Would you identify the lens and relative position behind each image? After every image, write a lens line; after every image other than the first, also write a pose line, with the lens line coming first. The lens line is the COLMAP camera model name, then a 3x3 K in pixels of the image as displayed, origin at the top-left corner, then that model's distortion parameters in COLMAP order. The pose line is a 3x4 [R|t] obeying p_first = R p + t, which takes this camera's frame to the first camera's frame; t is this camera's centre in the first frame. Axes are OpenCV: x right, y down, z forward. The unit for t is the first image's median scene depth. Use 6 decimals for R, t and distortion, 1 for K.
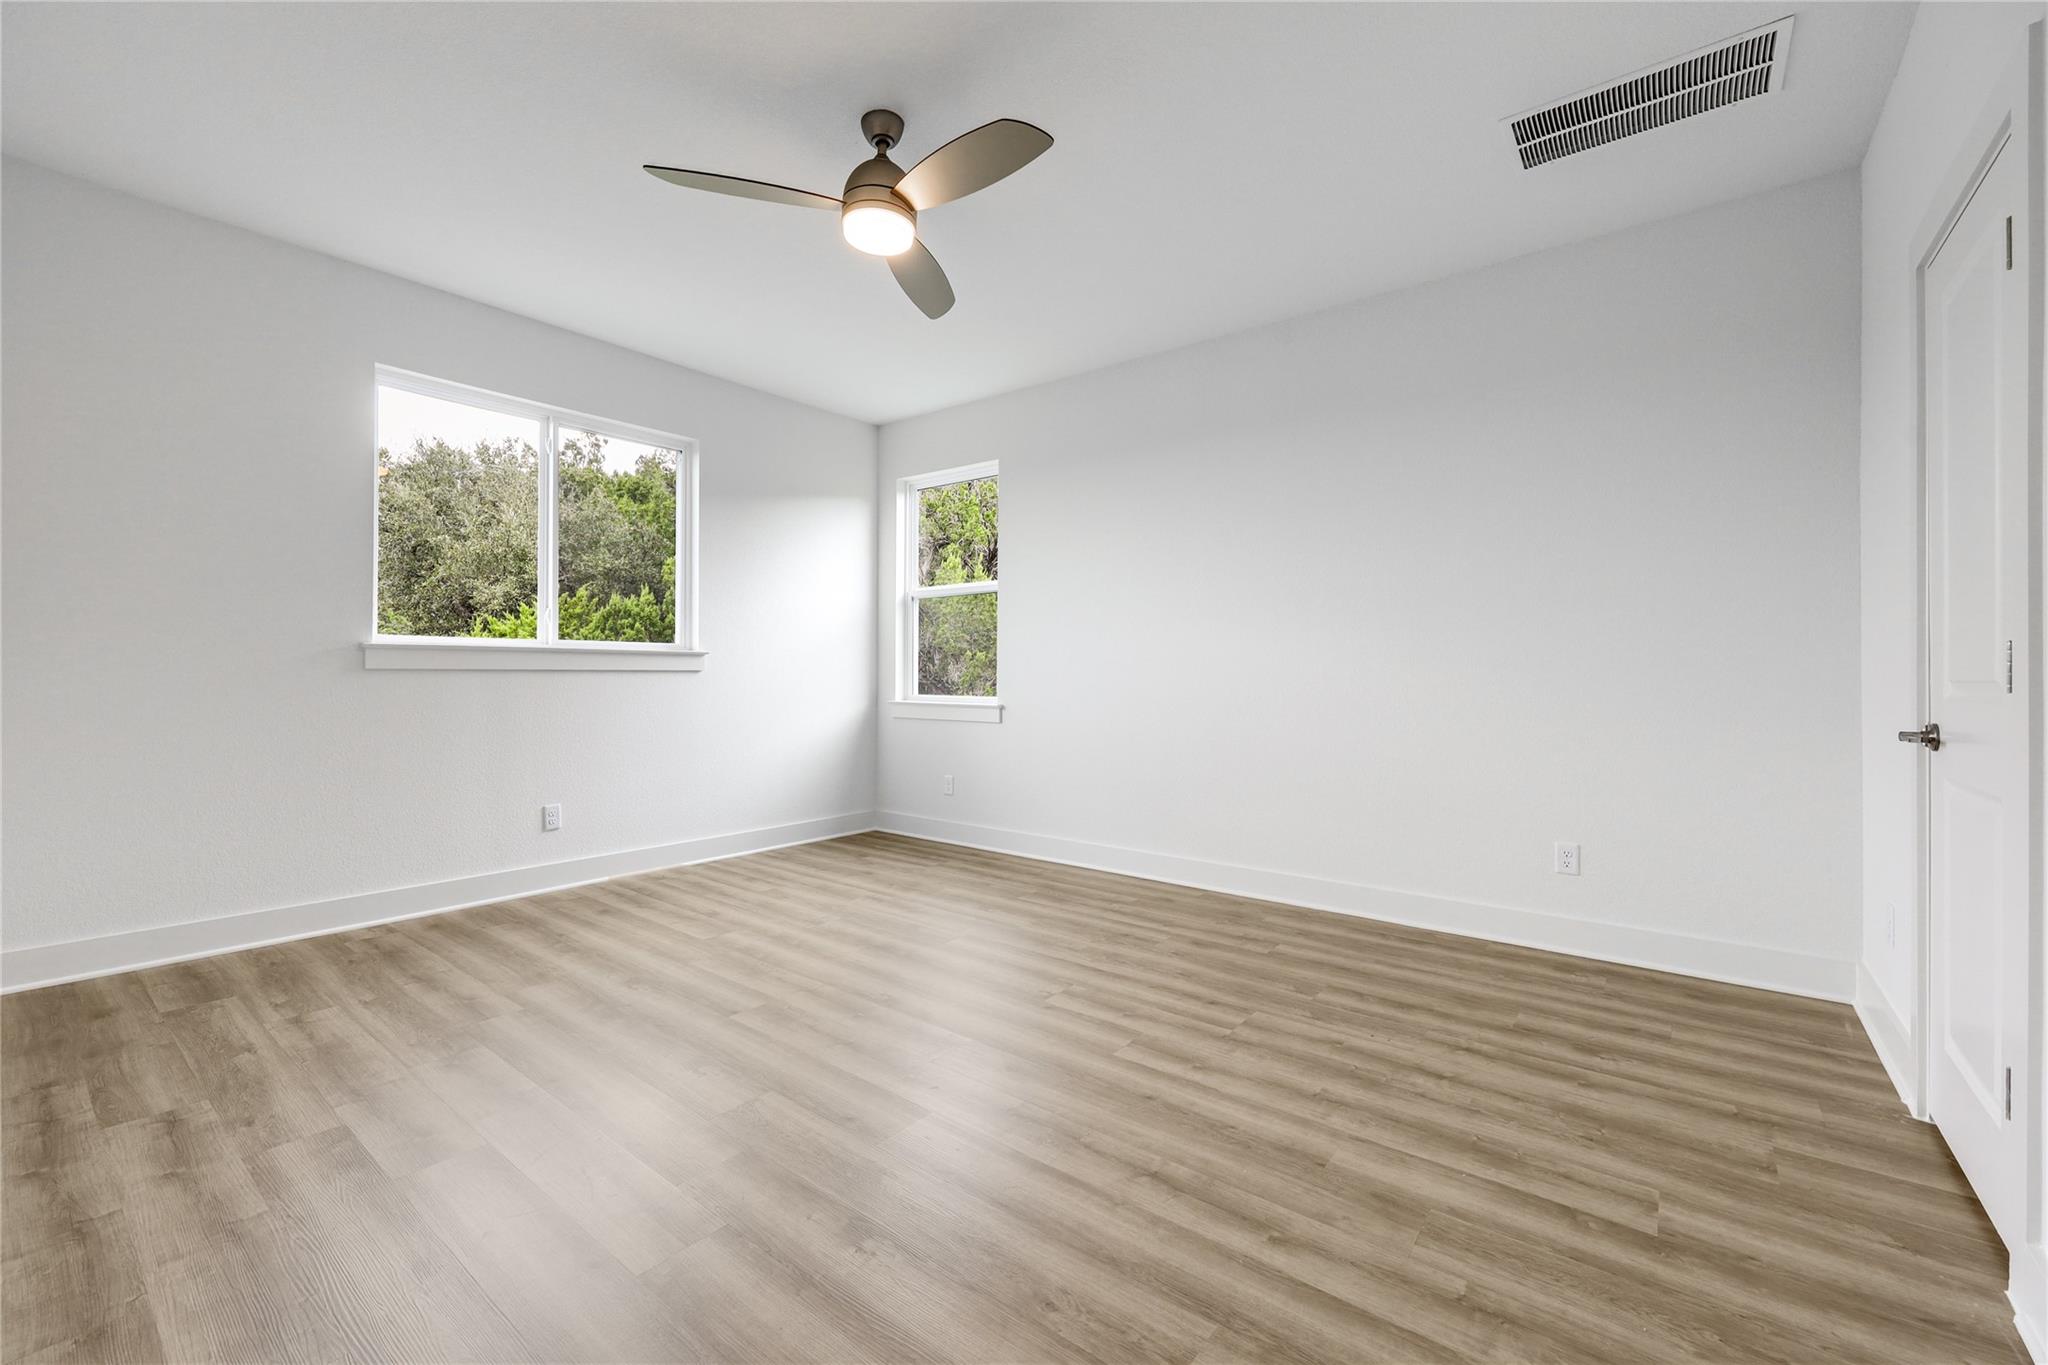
lens RADIAL K [[825.6, 0, 1004.2], [0, 825.6, 675.5], [0, 0, 1]] dist [0.000044, -0.000501]
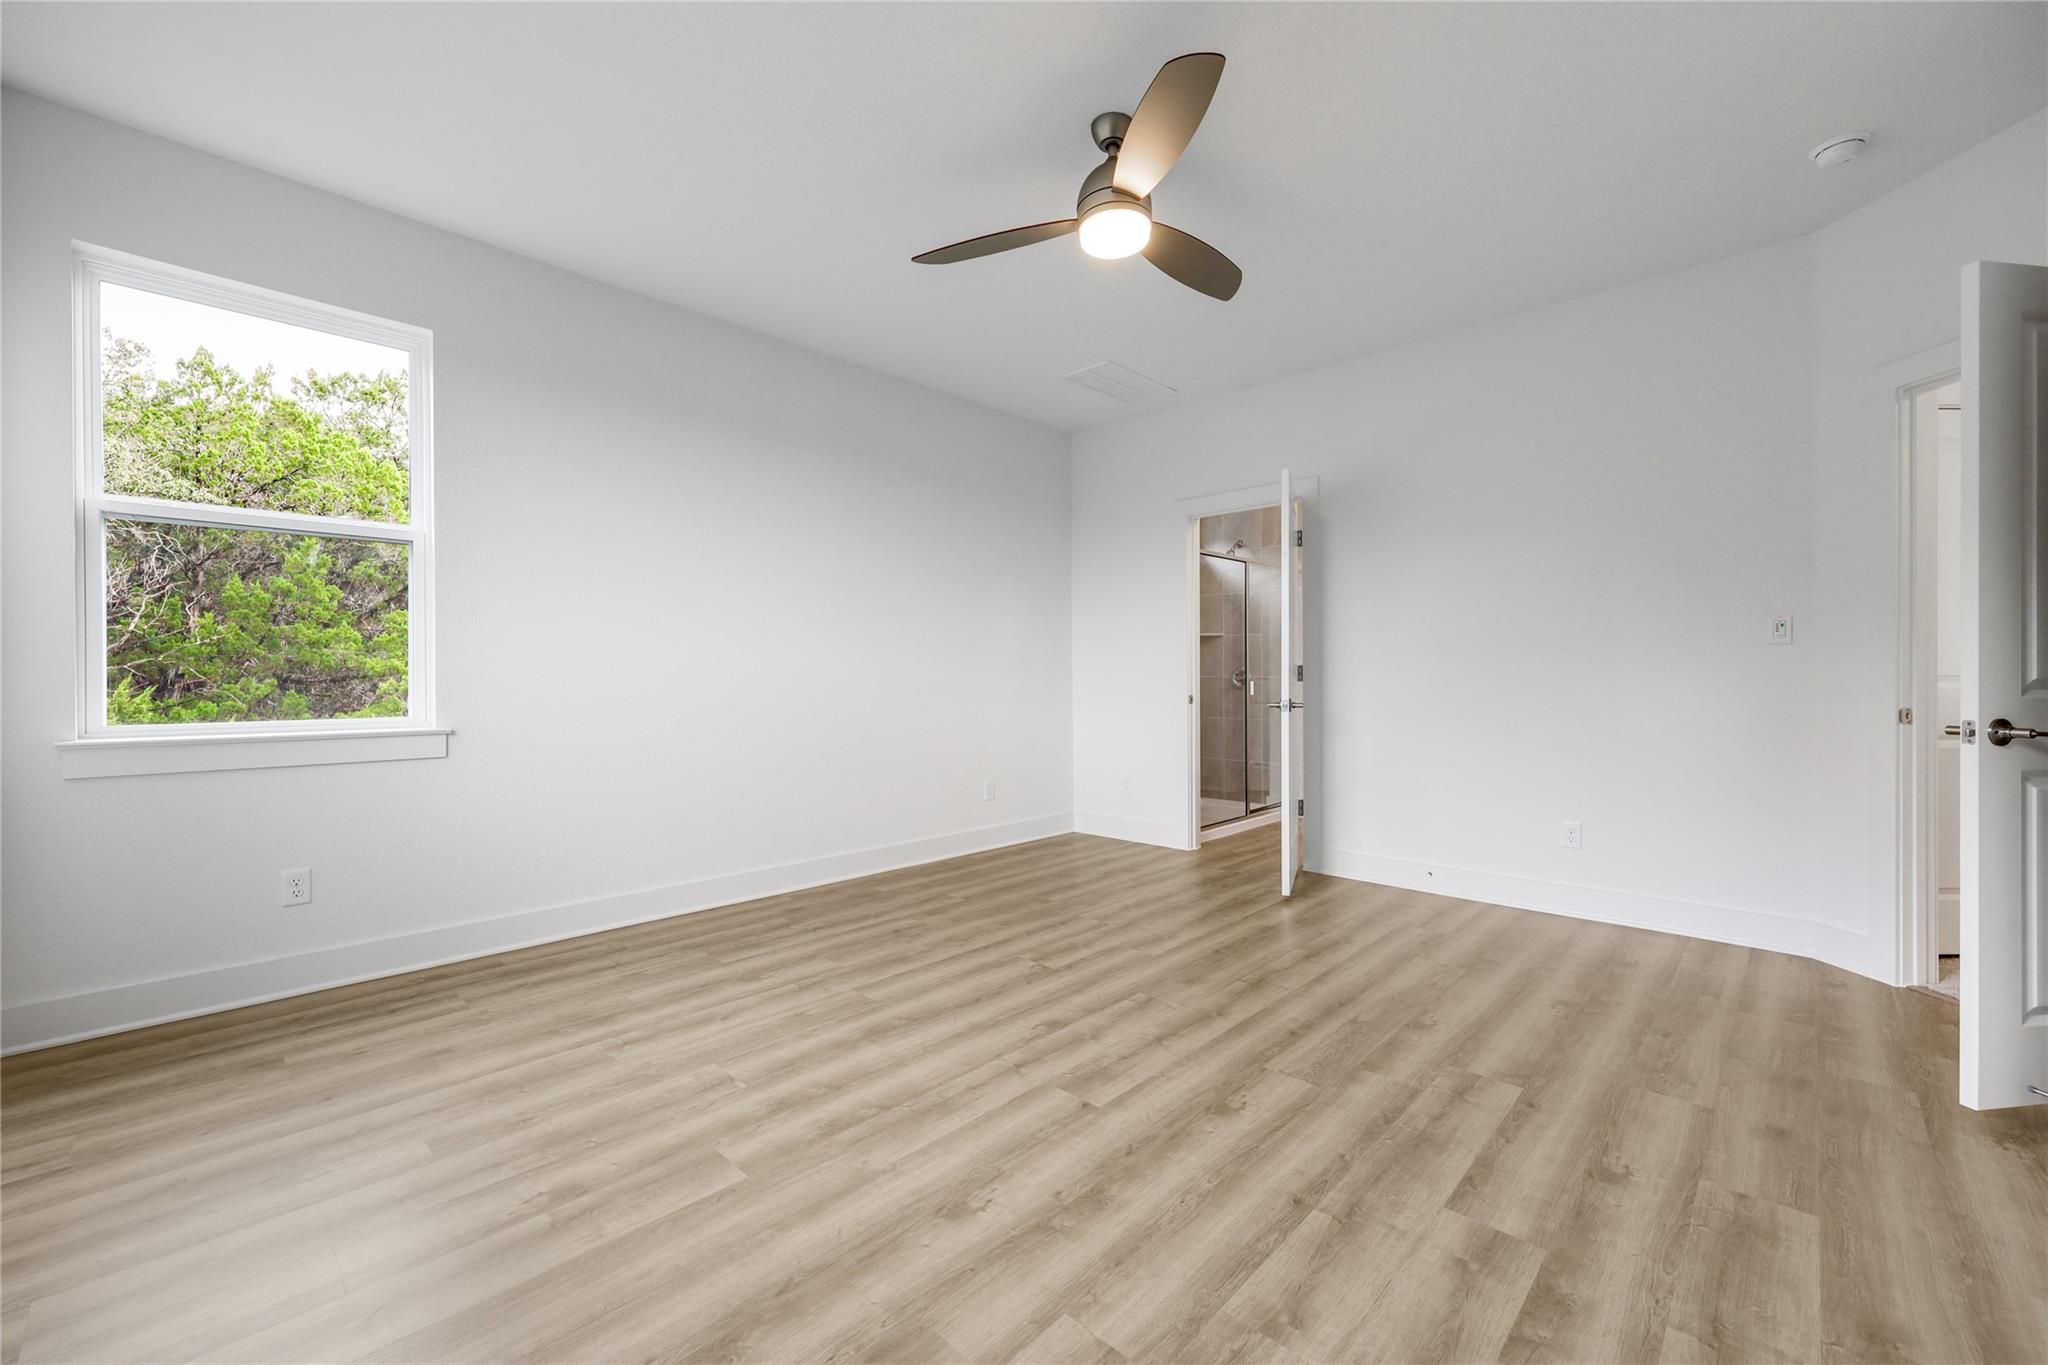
lens RADIAL K [[825.6, 0, 1005.8], [0, 825.6, 676.5], [0, 0, 1]] dist [0.000044, -0.000501]
pose [[0.102360, -0.006095, 0.994729, -0.903185], [0.004692, 0.999973, 0.005644, -0.008037], [-0.994736, 0.004089, 0.102386, 0.798045]]
